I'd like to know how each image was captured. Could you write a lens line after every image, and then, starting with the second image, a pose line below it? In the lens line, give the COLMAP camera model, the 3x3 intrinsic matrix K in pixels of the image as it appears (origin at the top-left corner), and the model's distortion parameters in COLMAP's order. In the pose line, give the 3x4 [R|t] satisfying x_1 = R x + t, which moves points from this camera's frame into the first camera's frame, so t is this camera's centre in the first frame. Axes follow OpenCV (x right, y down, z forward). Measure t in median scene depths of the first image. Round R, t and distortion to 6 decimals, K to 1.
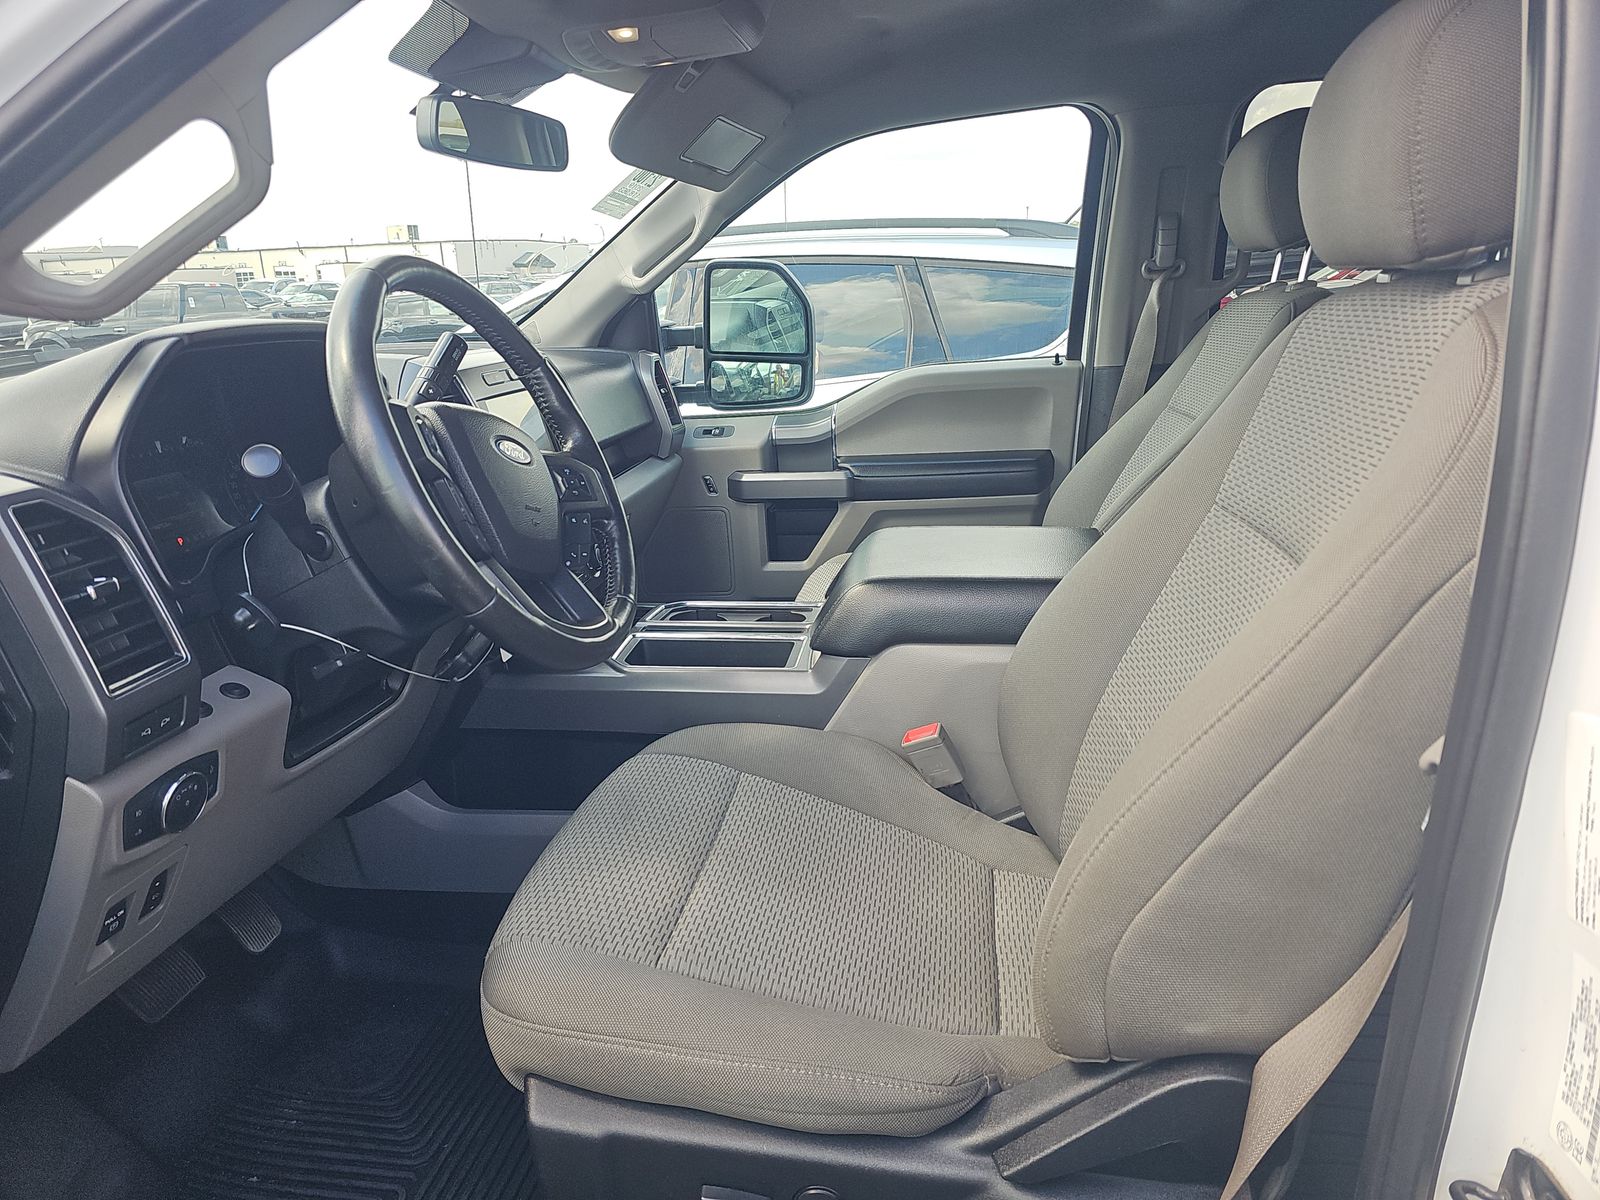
lens RADIAL K [[1101.9, 0, 805.5], [0, 1101.9, 609.9], [0, 0, 1]] dist [0.034654, -0.035119]
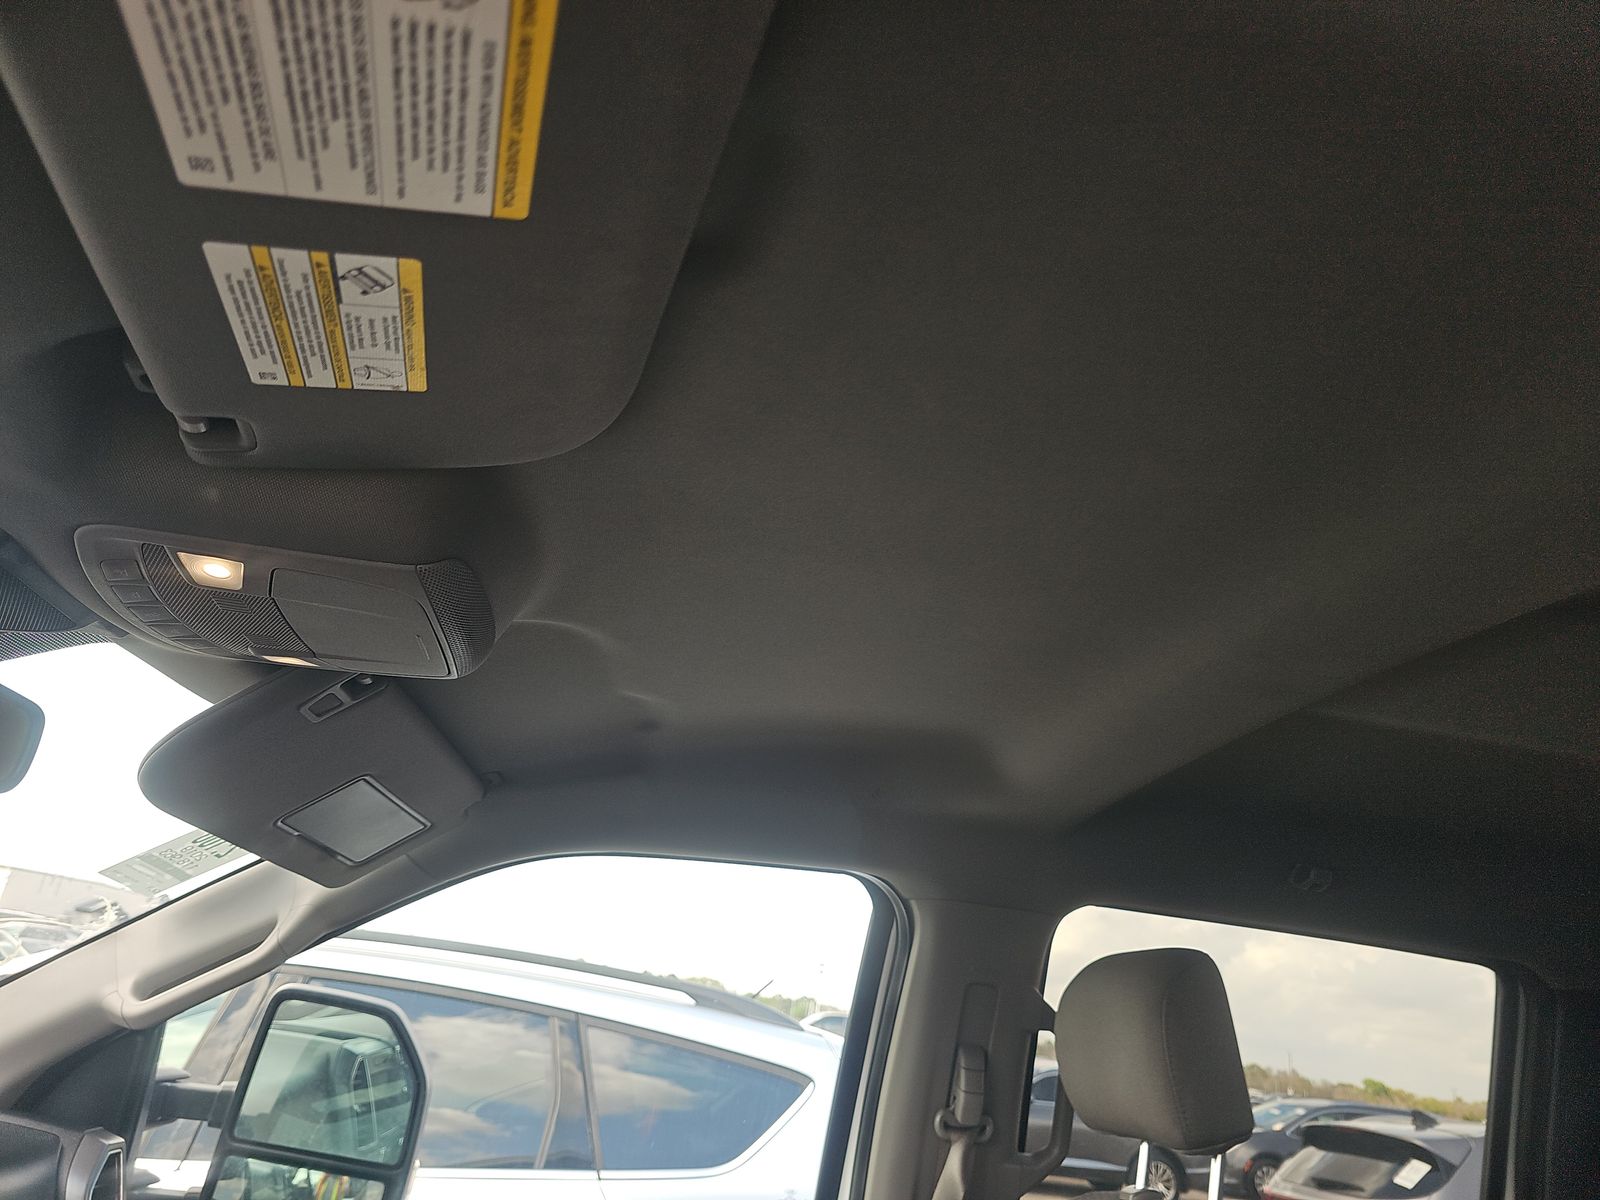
lens RADIAL K [[1101.9, 0, 805.5], [0, 1101.9, 609.9], [0, 0, 1]] dist [0.034654, -0.035119]
pose [[0.935274, 0.264228, 0.235470, -0.015750], [-0.070095, 0.790420, -0.608542, -0.133696], [-0.346914, 0.552648, 0.757780, 0.330635]]
